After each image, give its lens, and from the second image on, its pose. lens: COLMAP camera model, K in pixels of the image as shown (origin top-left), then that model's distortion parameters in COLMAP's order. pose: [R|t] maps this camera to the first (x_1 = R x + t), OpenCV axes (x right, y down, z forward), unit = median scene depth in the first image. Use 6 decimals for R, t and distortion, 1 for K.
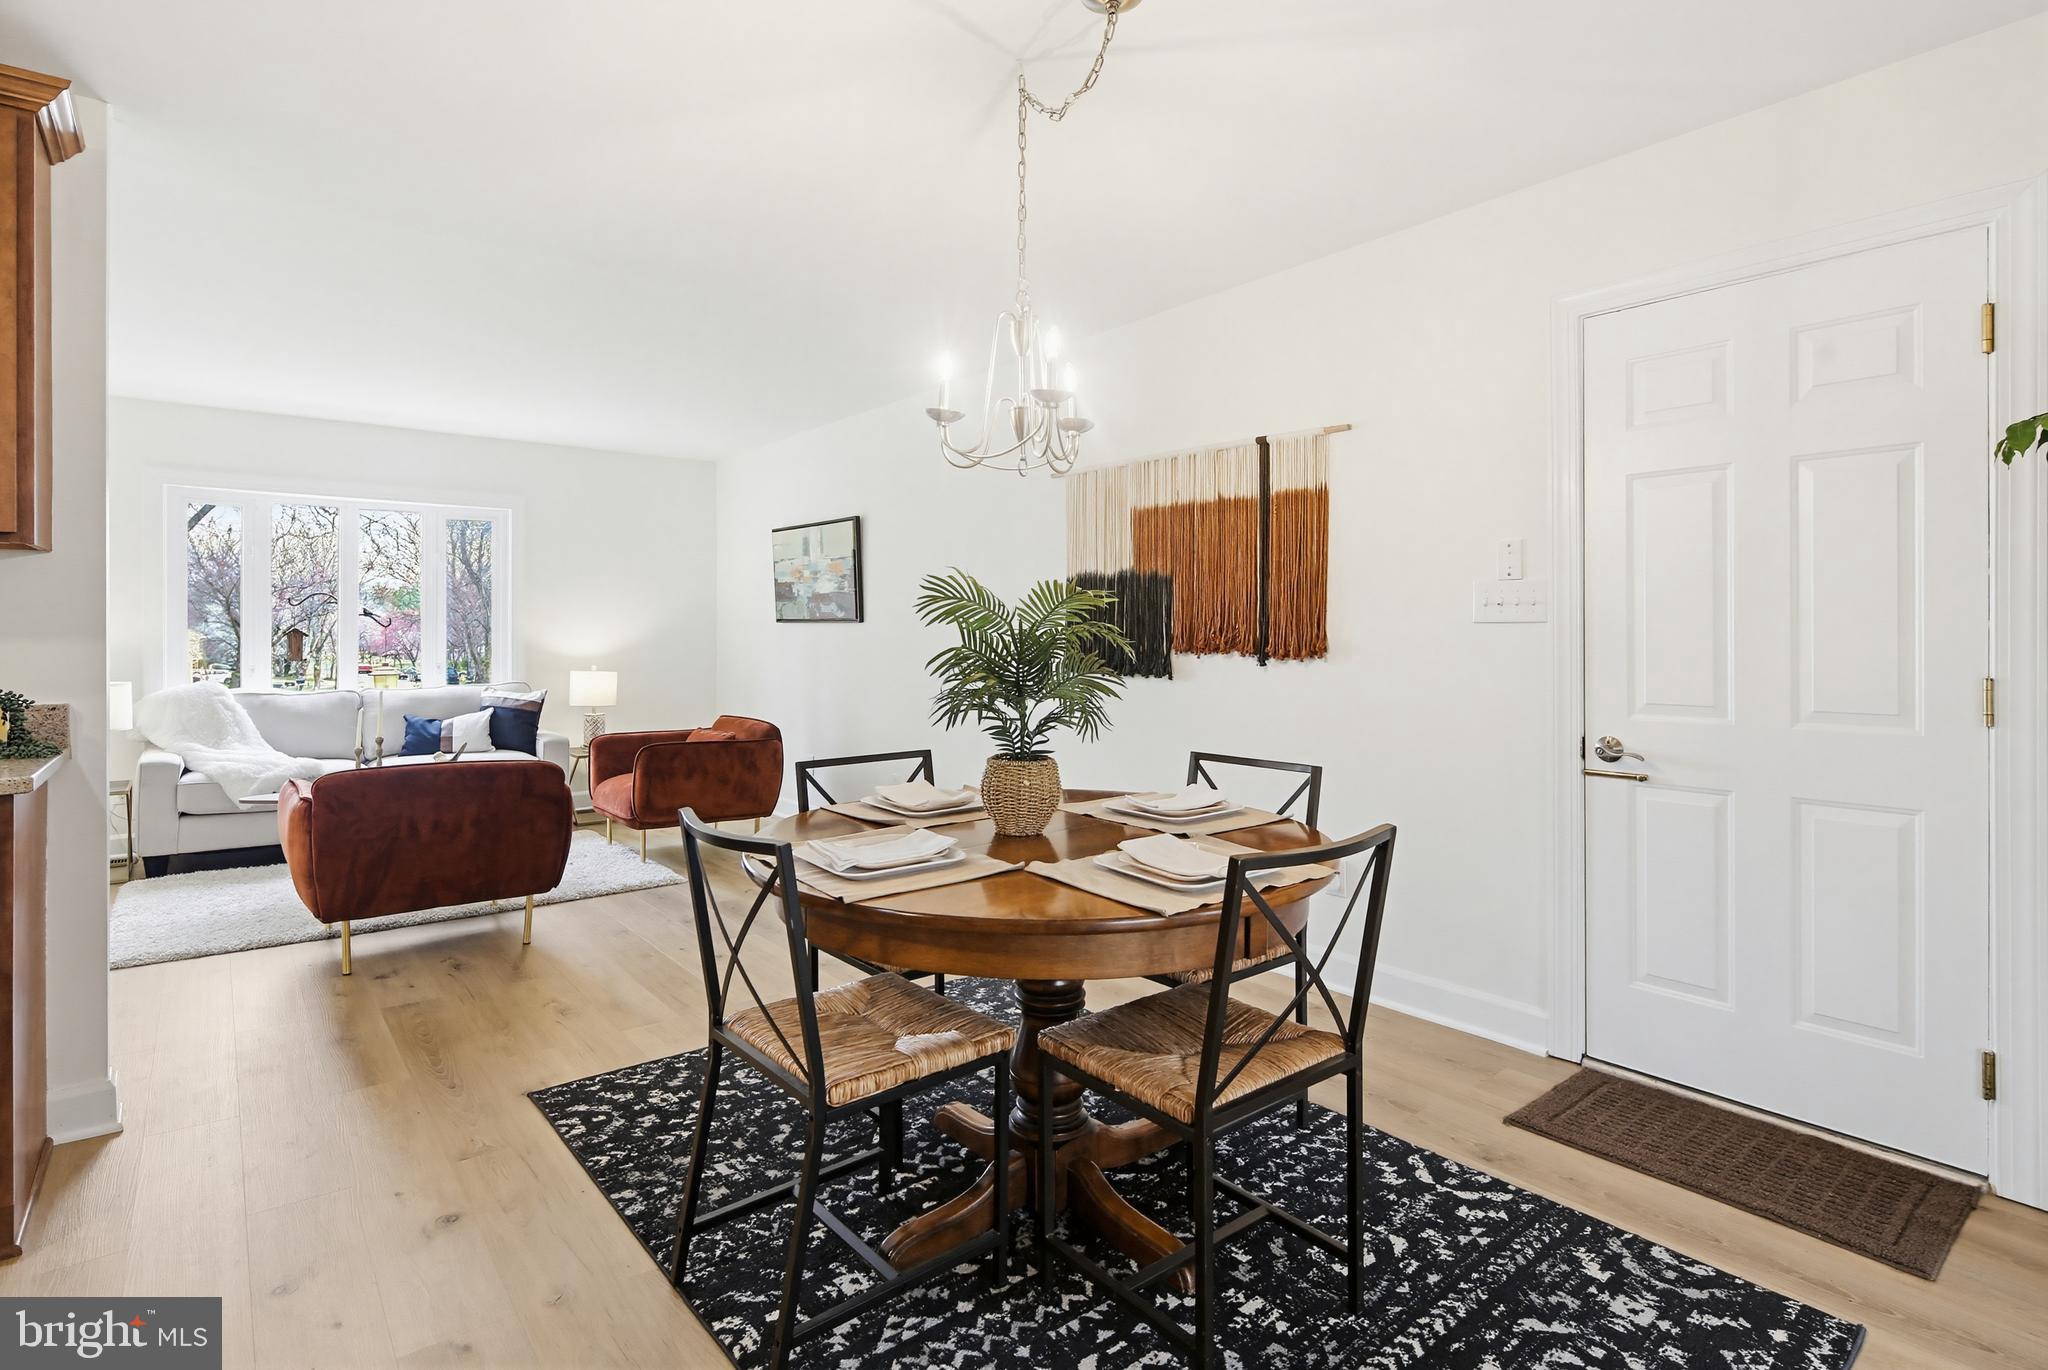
lens RADIAL K [[1011.5, 0, 1022.7], [0, 1011.5, 633.9], [0, 0, 1]] dist [0.000191, -0.000133]
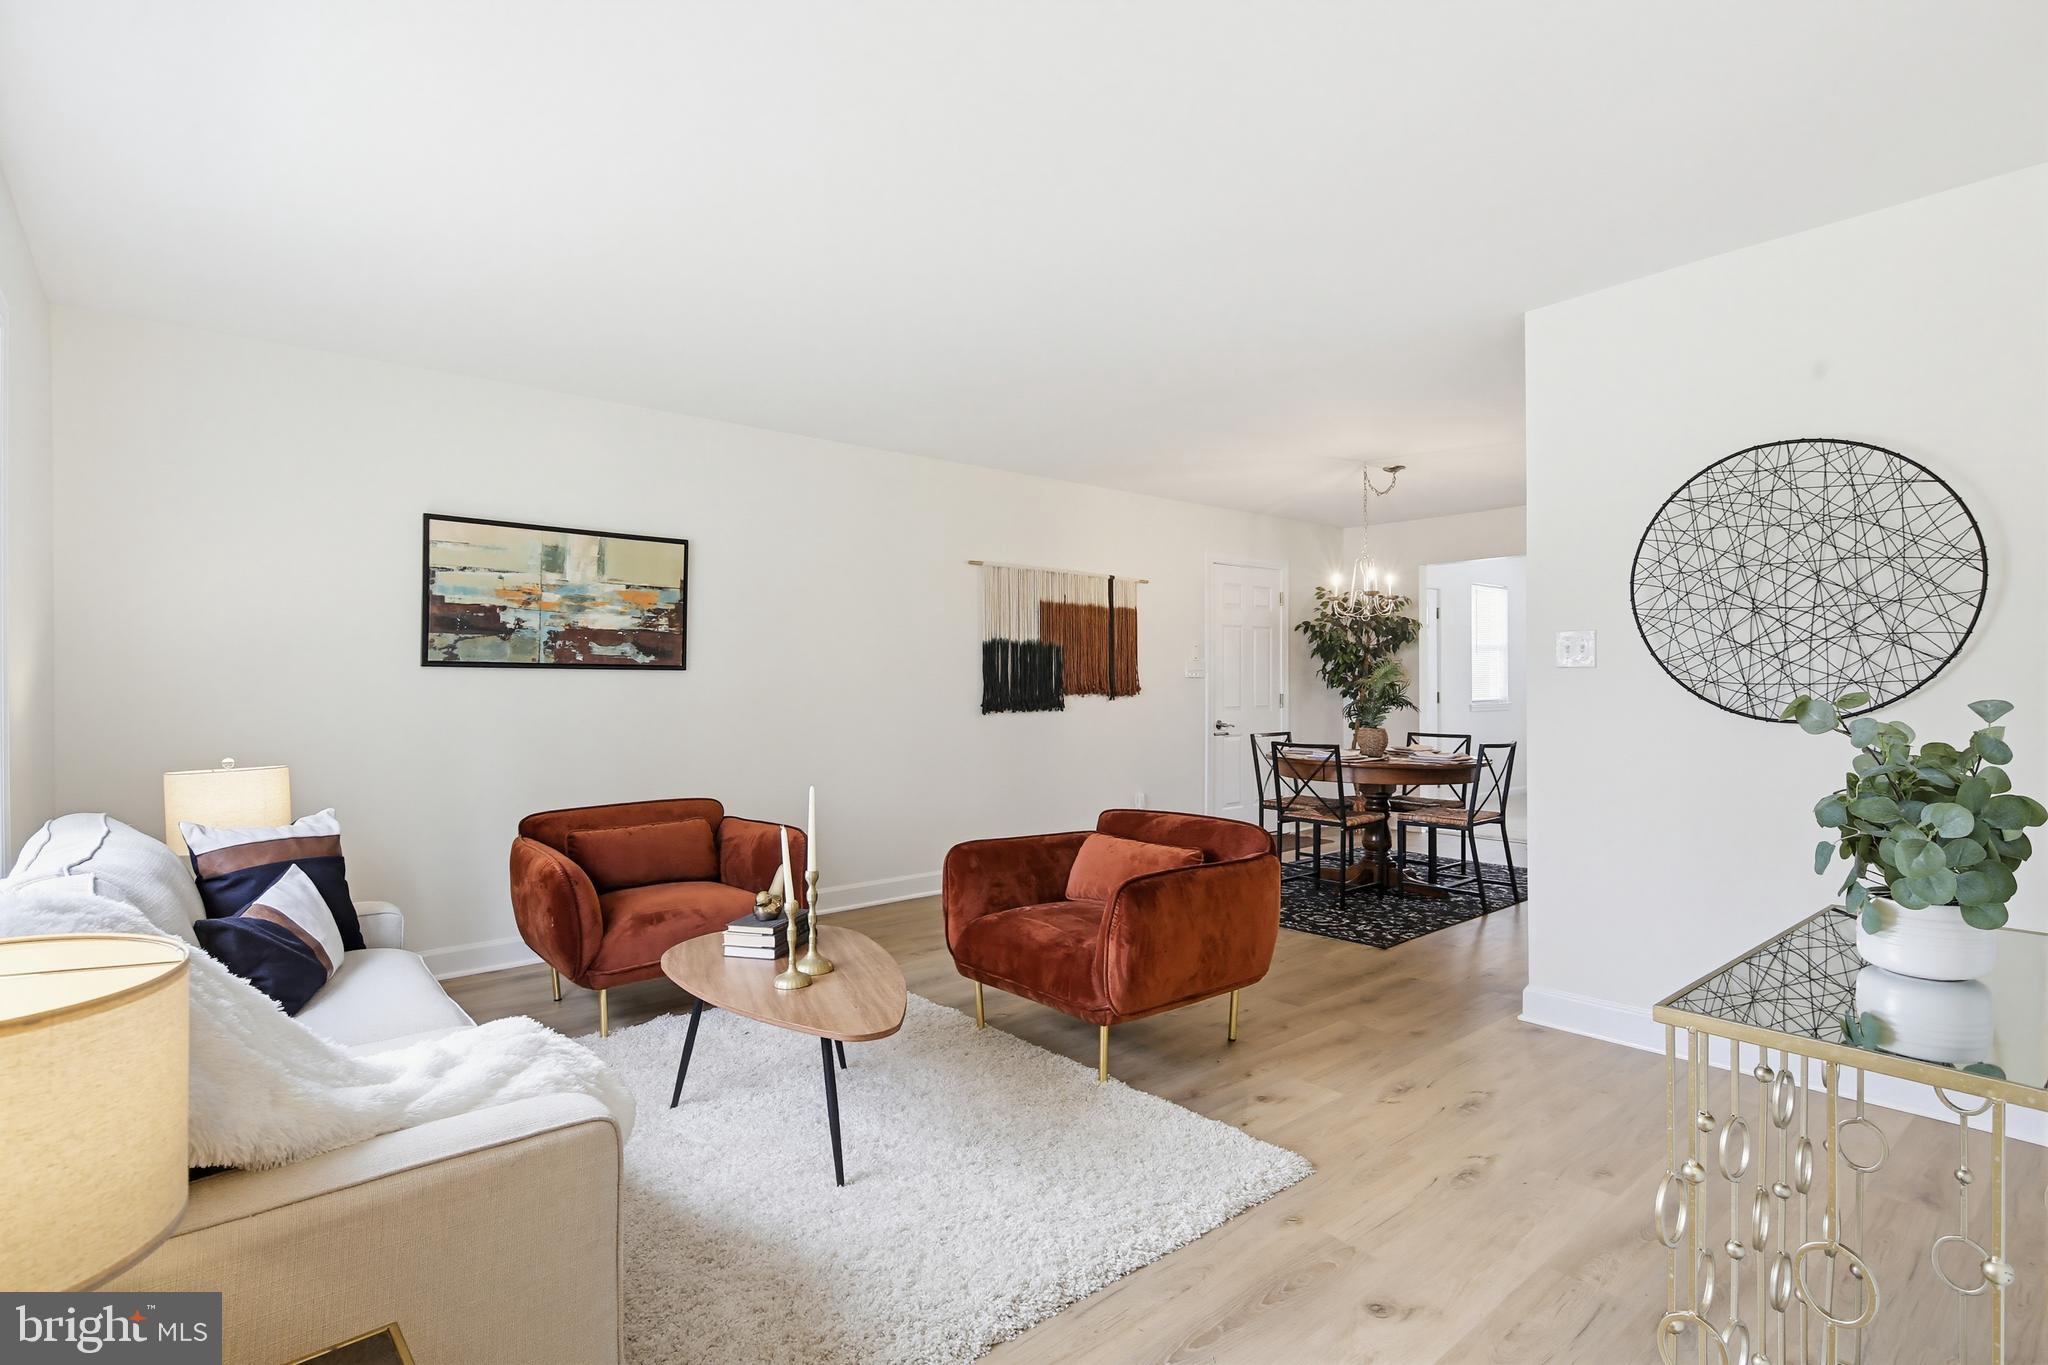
lens RADIAL K [[999.8, 0, 1033.8], [0, 999.8, 683.2], [0, 0, 1]] dist [-0.001303, -0.000780]
pose [[-0.035258, 0.000782, 0.999378, -1.656853], [0.005000, 0.999987, -0.000606, 0.001468], [-0.999366, 0.004976, -0.035262, 1.267450]]
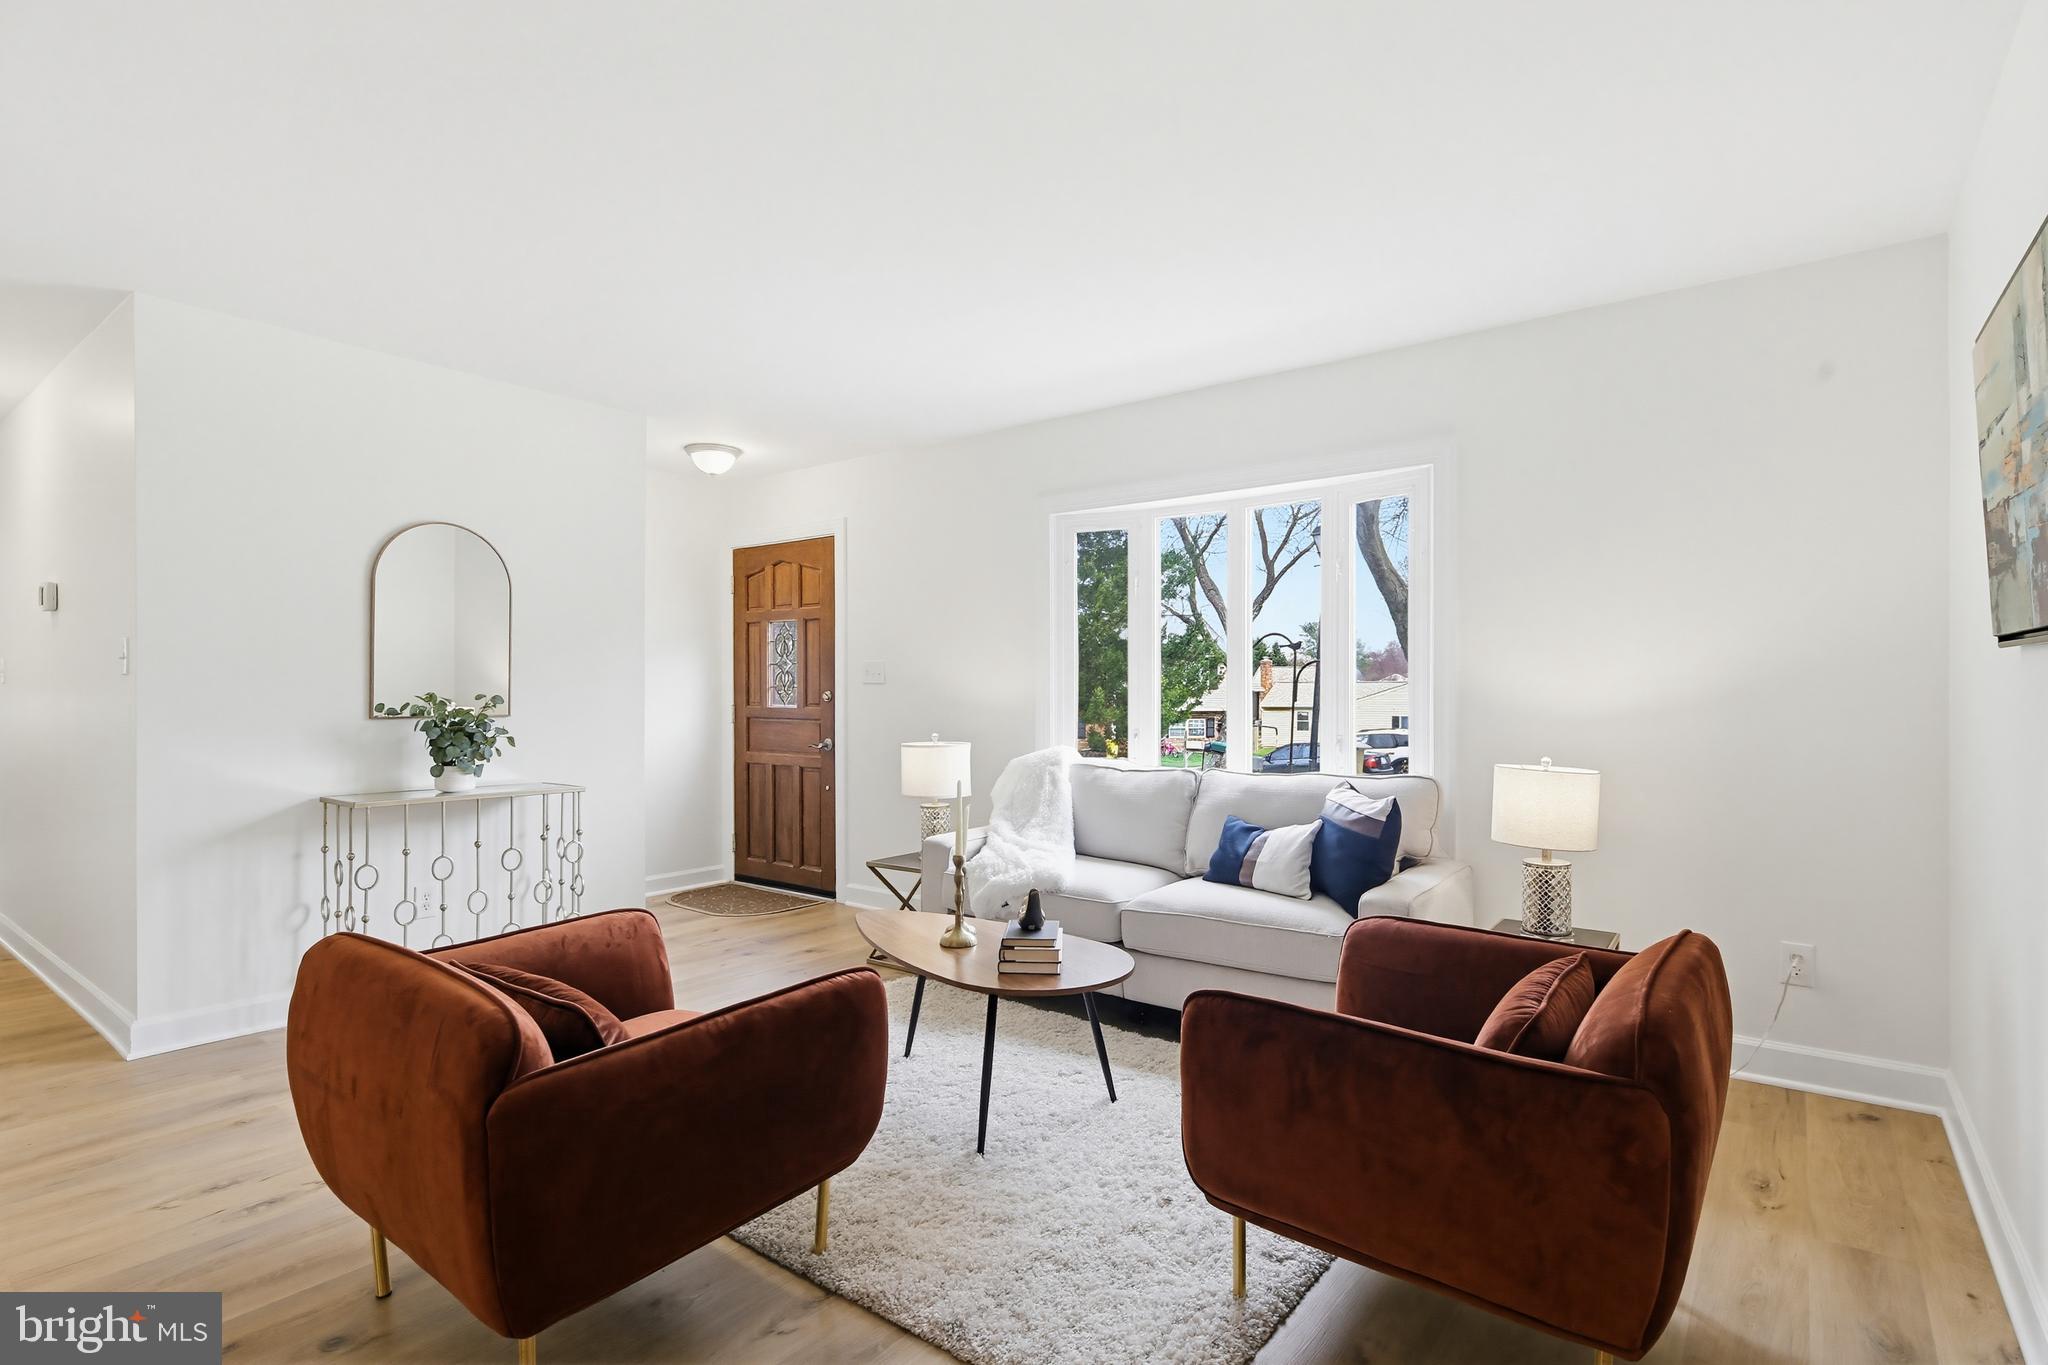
lens RADIAL K [[999.8, 0, 1033.8], [0, 999.8, 683.2], [0, 0, 1]] dist [-0.001303, -0.000780]
pose [[0.240666, -0.007713, -0.970577, -0.050735], [0.002757, 0.999970, -0.007263, 0.002959], [0.970604, -0.000928, 0.240680, 1.263458]]
